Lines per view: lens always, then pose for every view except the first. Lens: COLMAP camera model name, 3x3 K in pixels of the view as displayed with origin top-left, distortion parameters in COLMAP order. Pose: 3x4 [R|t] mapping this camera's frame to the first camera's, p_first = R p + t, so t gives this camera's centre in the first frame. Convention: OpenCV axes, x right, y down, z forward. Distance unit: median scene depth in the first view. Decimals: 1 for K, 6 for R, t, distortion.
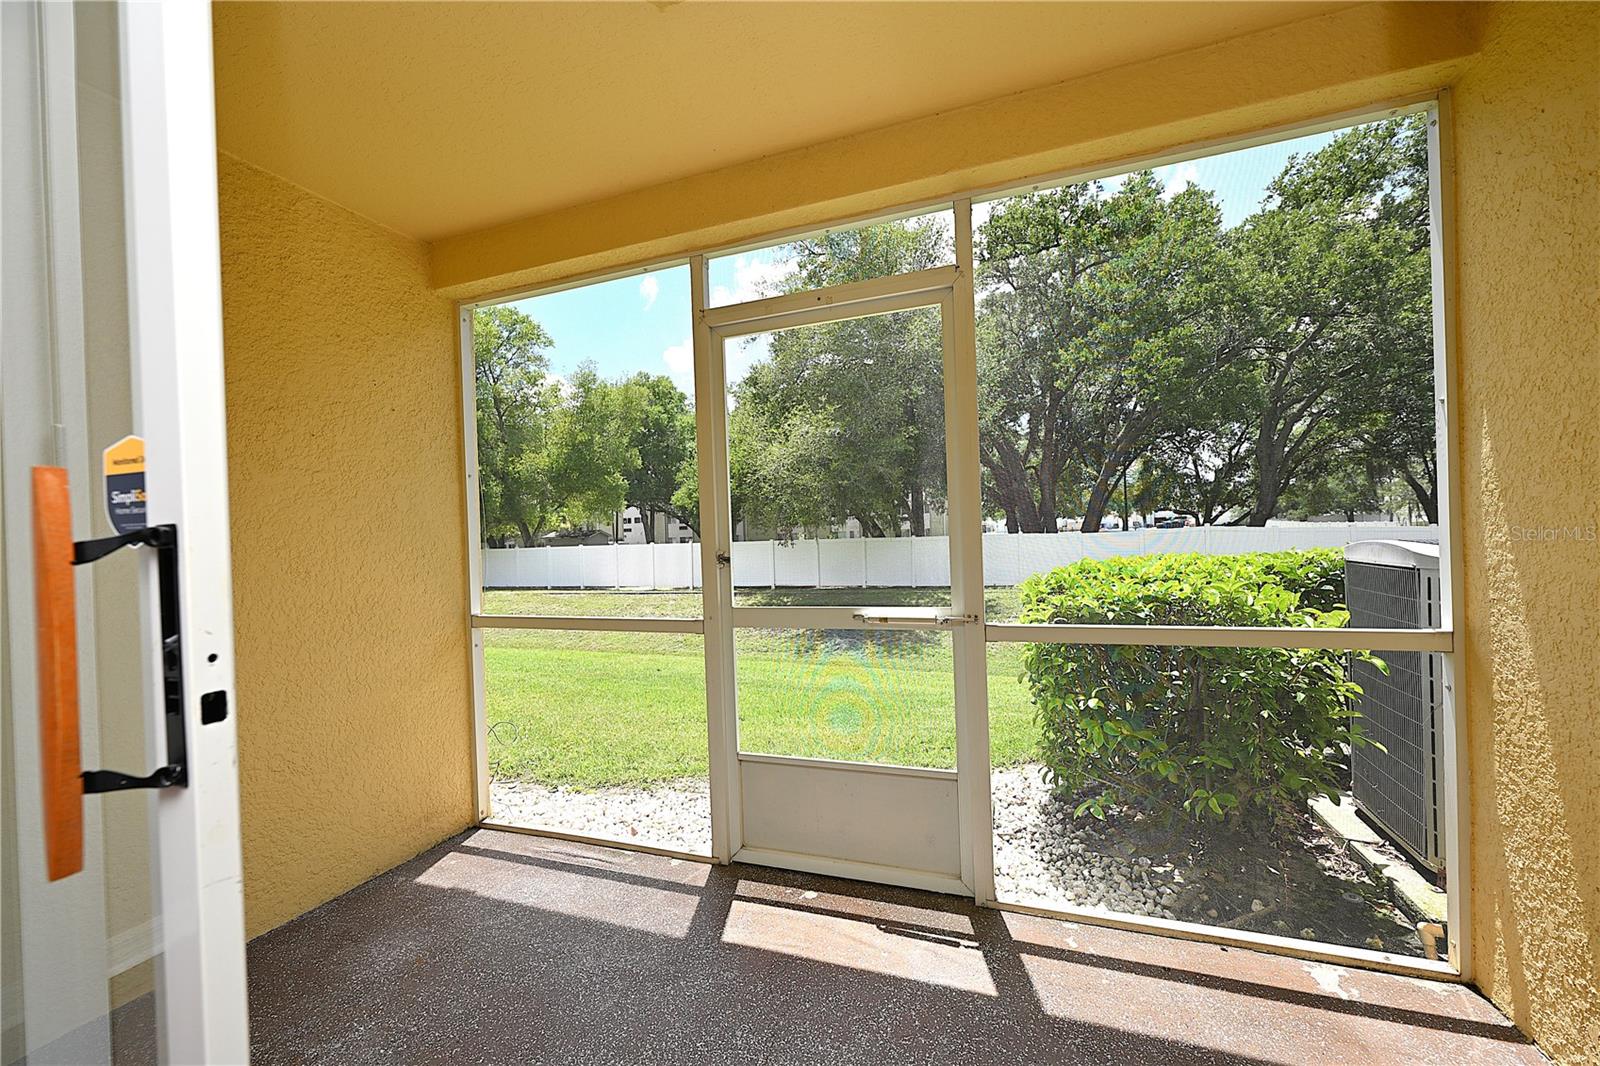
lens RADIAL K [[630.3, 0, 797.7], [0, 630.3, 536.1], [0, 0, 1]] dist [0.000336, -0.000177]
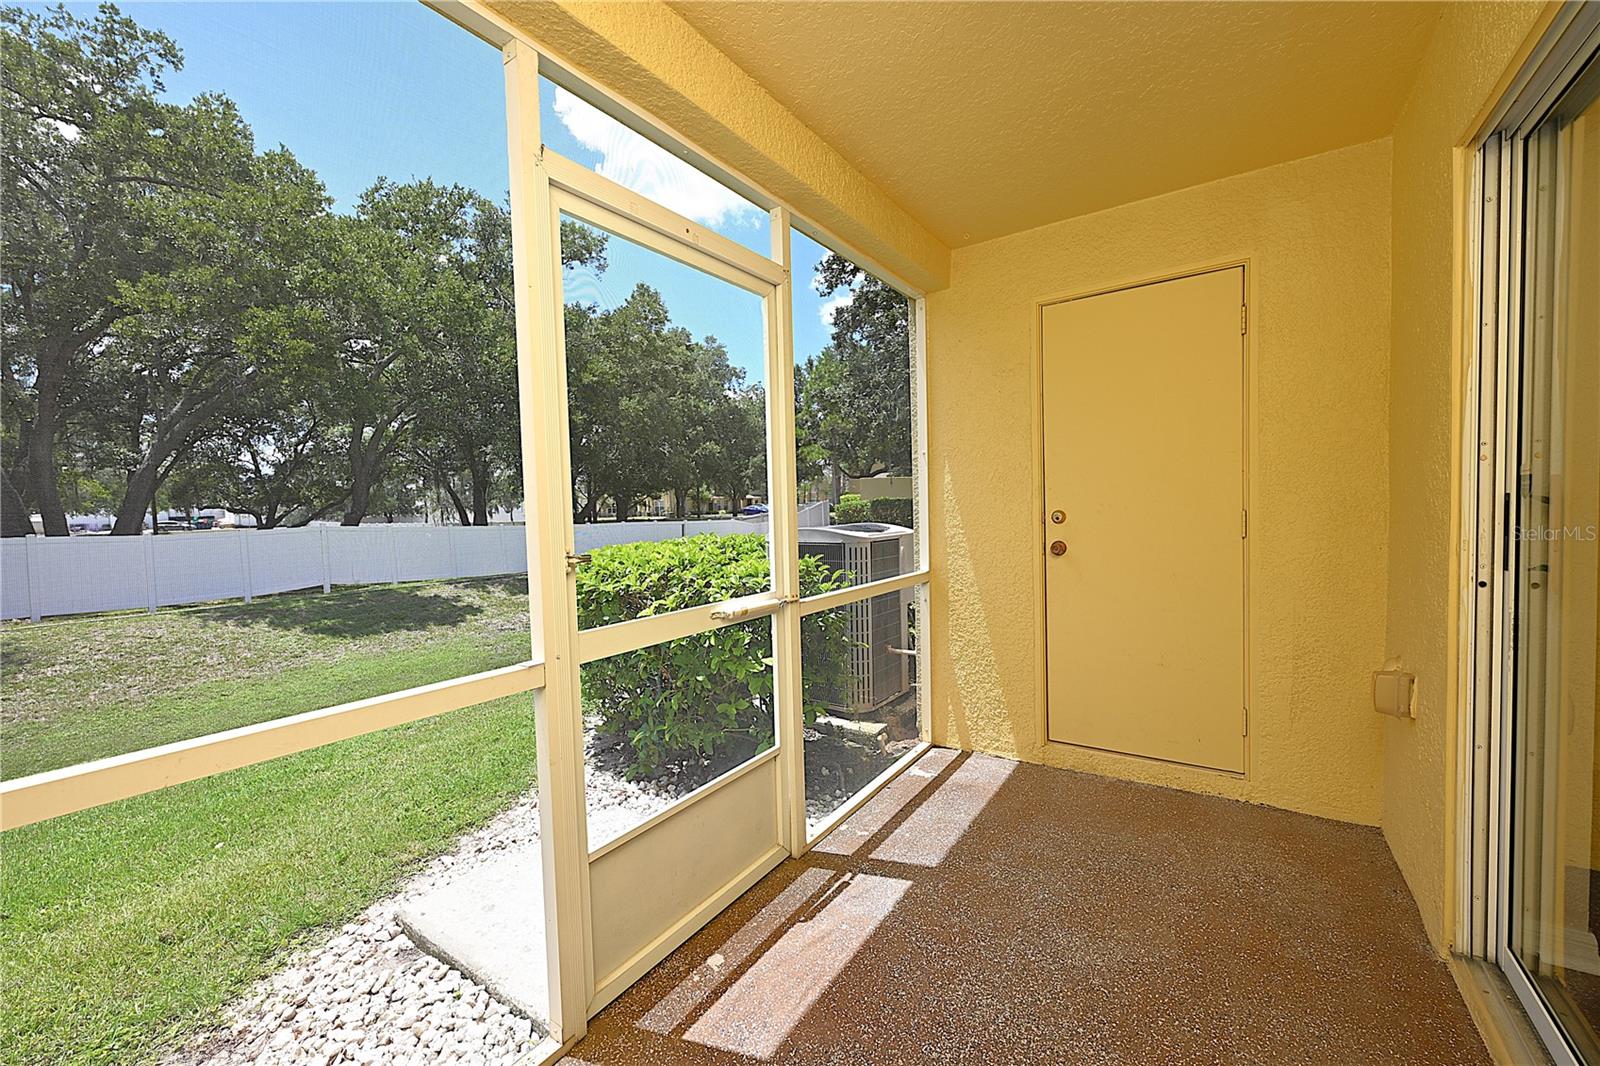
lens RADIAL K [[630.3, 0, 789.7], [0, 630.3, 538.1], [0, 0, 1]] dist [0.000336, -0.000177]
pose [[0.261788, -0.018539, 0.964947, -0.095490], [0.017551, 0.999742, 0.014446, 0.001334], [-0.964966, 0.013155, 0.262046, 0.089020]]
